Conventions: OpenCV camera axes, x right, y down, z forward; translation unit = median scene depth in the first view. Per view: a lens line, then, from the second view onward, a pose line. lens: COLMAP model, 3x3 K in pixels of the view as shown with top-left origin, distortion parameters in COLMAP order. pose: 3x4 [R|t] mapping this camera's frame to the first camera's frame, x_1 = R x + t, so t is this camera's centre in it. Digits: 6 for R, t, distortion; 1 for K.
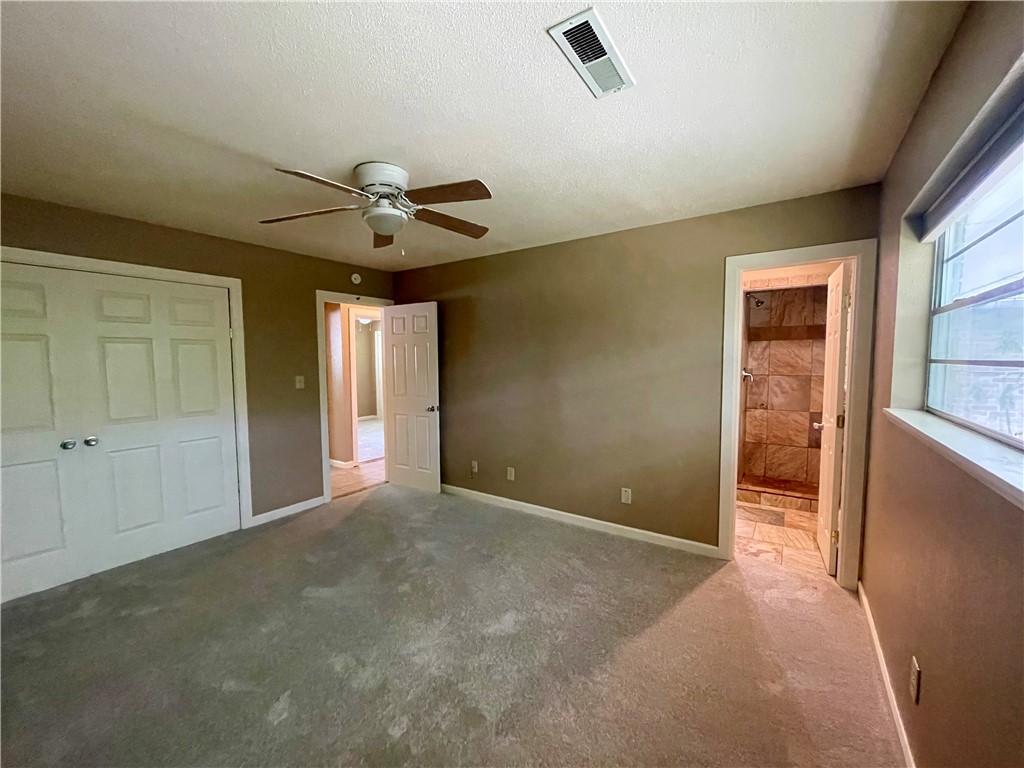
lens RADIAL K [[413.6, 0, 511.8], [0, 413.6, 383.3], [0, 0, 1]] dist [-0.000764, -0.001018]
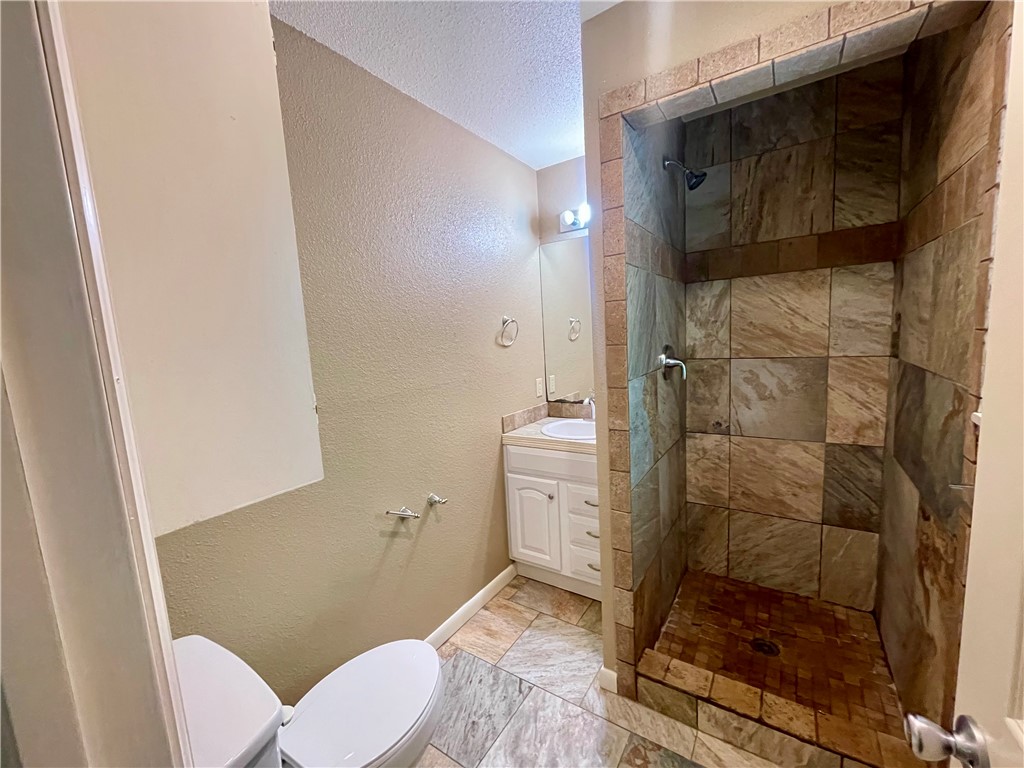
lens RADIAL K [[413.6, 0, 512.3], [0, 413.6, 383.5], [0, 0, 1]] dist [-0.000764, -0.001018]
pose [[0.998564, -0.053309, 0.005221, 0.391708], [0.052923, 0.996949, 0.057375, -0.031585], [-0.008263, -0.057016, 0.998339, 0.569098]]
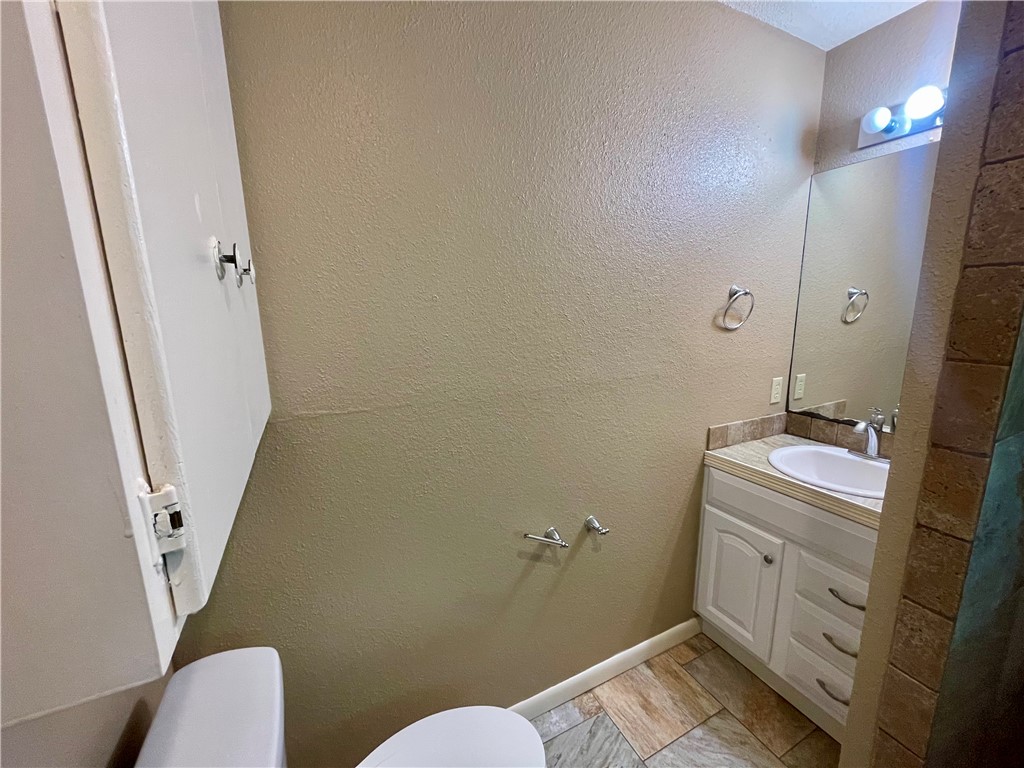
lens RADIAL K [[413.6, 0, 512.6], [0, 413.6, 386.1], [0, 0, 1]] dist [-0.000764, -0.001018]
pose [[0.872706, 0.081813, -0.481342, 0.400796], [-0.013912, 0.989628, 0.142981, -0.047472], [0.488047, -0.118084, 0.864792, 0.668552]]
